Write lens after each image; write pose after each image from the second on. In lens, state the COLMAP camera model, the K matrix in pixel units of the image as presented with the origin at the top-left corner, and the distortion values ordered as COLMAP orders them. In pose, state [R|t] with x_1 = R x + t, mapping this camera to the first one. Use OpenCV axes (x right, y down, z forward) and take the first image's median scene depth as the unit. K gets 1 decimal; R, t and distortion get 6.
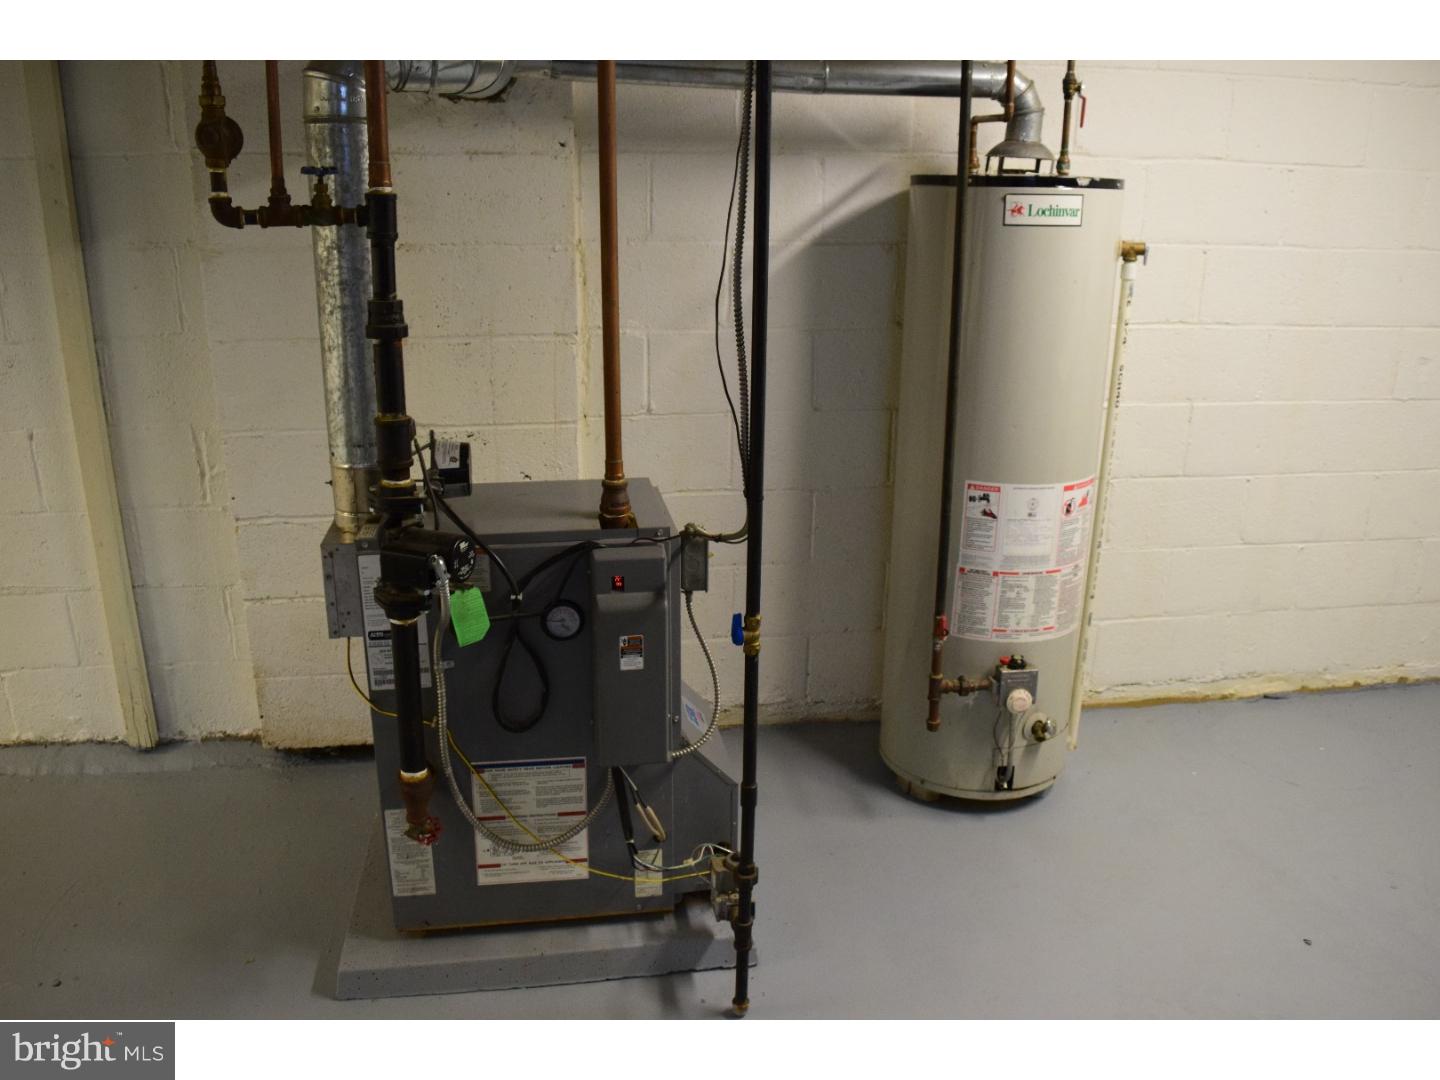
lens RADIAL K [[1130.0, 0, 720.0], [0, 1130.0, 534.5], [0, 0, 1]] dist [-0.093206, 0.014105]
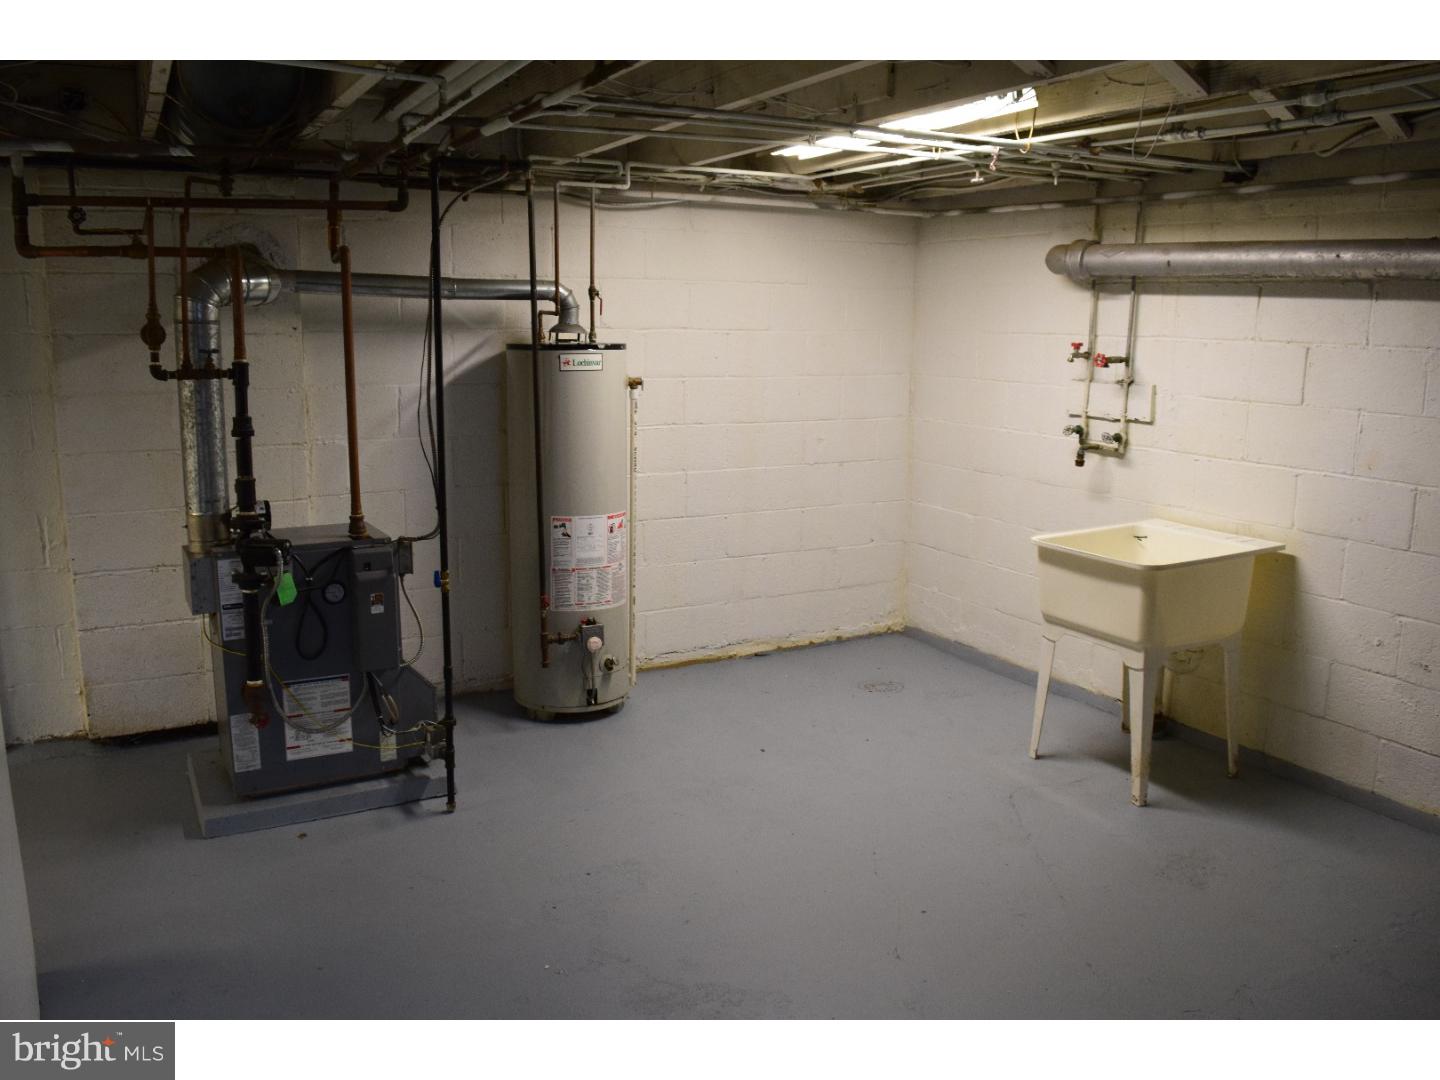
lens RADIAL K [[1130.0, 0, 711.5], [0, 1130.0, 542.3], [0, 0, 1]] dist [-0.093206, 0.014105]
pose [[0.940490, -0.063323, 0.333870, -0.131805], [0.101189, 0.990102, -0.097256, 0.186322], [-0.324407, 0.125253, 0.937588, -0.704897]]
